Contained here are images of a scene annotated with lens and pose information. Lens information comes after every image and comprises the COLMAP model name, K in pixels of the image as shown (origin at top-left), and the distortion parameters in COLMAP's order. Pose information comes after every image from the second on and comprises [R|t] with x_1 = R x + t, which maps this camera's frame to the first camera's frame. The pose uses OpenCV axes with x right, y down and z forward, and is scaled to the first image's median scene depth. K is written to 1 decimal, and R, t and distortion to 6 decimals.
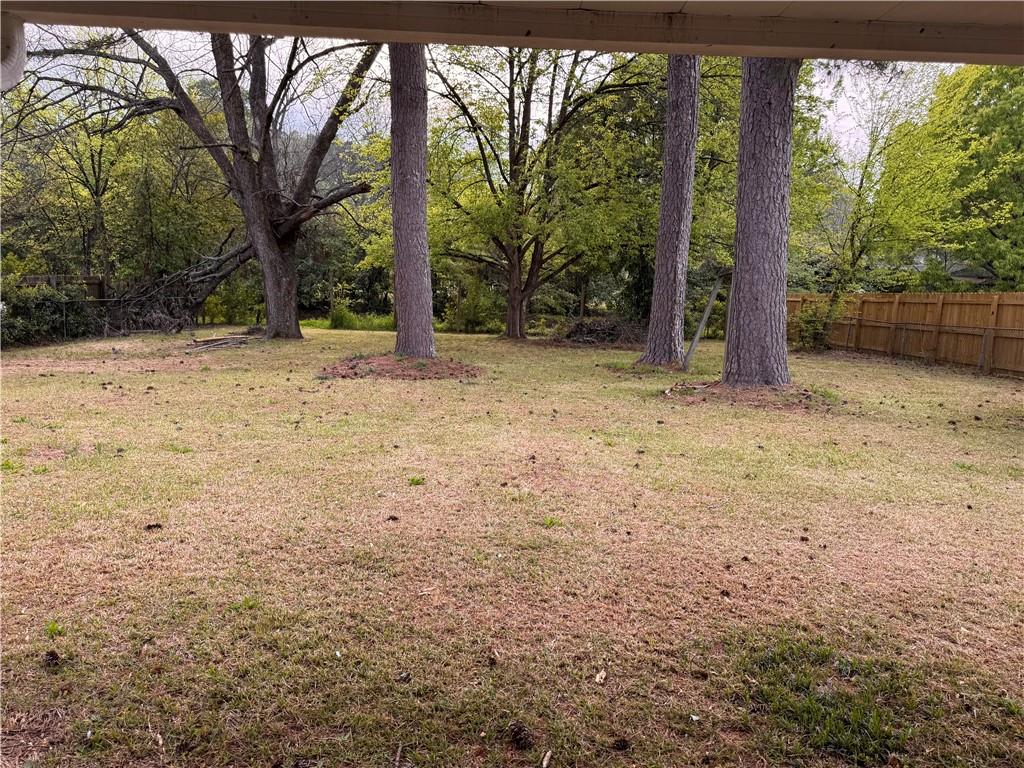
lens RADIAL K [[731.3, 0, 512.0], [0, 731.3, 384.0], [0, 0, 1]] dist [0.045295, -0.054172]
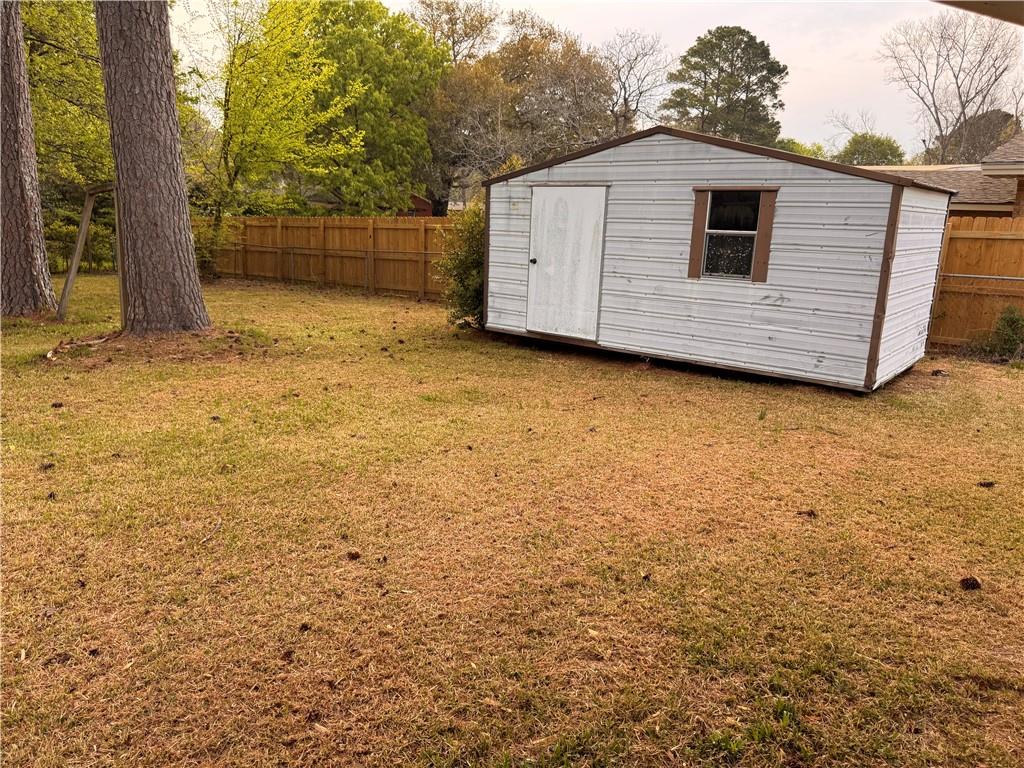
lens RADIAL K [[731.3, 0, 512.0], [0, 731.3, 384.0], [0, 0, 1]] dist [0.045295, -0.054172]
pose [[0.686638, -0.162435, 0.708621, 0.003792], [0.090300, 0.986227, 0.138572, -0.015590], [-0.721370, -0.031161, 0.691849, 0.124878]]
